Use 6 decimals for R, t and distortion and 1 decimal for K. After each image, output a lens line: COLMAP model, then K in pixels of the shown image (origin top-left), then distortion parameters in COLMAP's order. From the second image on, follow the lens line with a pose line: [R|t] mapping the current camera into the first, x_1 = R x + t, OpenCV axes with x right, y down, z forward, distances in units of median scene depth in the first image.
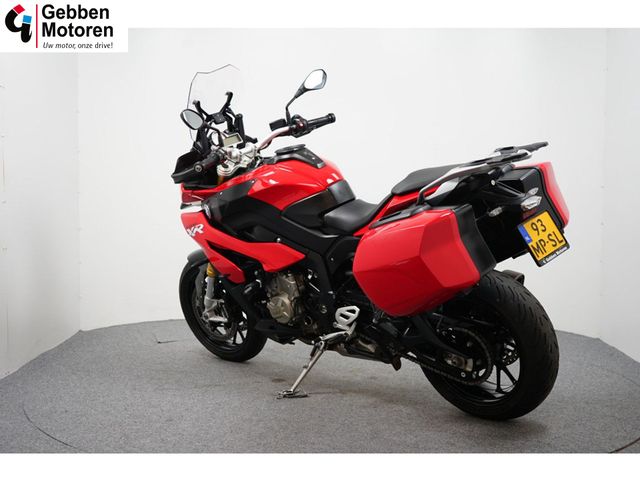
lens RADIAL K [[979.0, 0, 320.0], [0, 979.0, 240.0], [0, 0, 1]] dist [-0.025845, -0.008661]
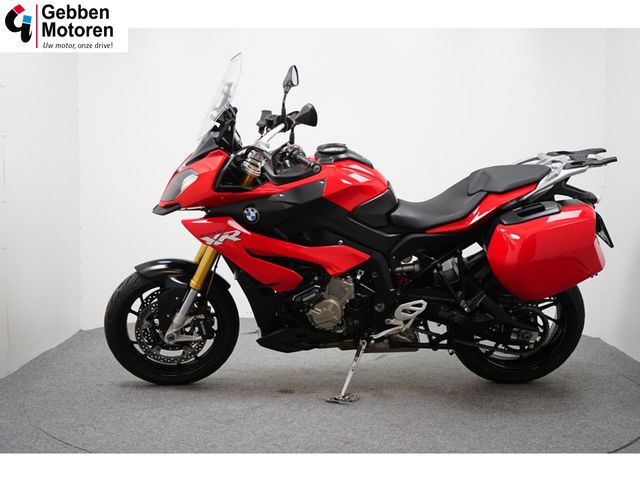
lens RADIAL K [[979.0, 0, 320.0], [0, 979.0, 240.0], [0, 0, 1]] dist [-0.025845, -0.008661]
pose [[0.675058, -0.060123, 0.735310, -0.774333], [0.051656, 0.998080, 0.034185, -0.036447], [-0.735954, 0.014906, 0.676868, 0.361141]]
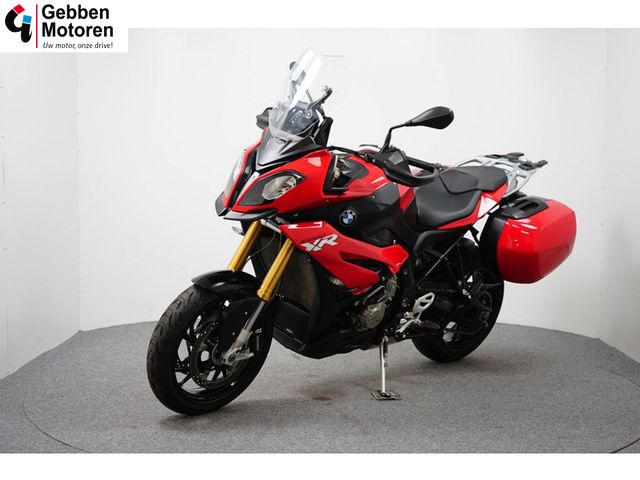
lens RADIAL K [[979.0, 0, 320.0], [0, 979.0, 240.0], [0, 0, 1]] dist [-0.025845, -0.008661]
pose [[0.042641, -0.072933, 0.996425, -1.043413], [0.074885, 0.994760, 0.069607, -0.076937], [-0.996280, 0.071649, 0.047879, 1.034391]]
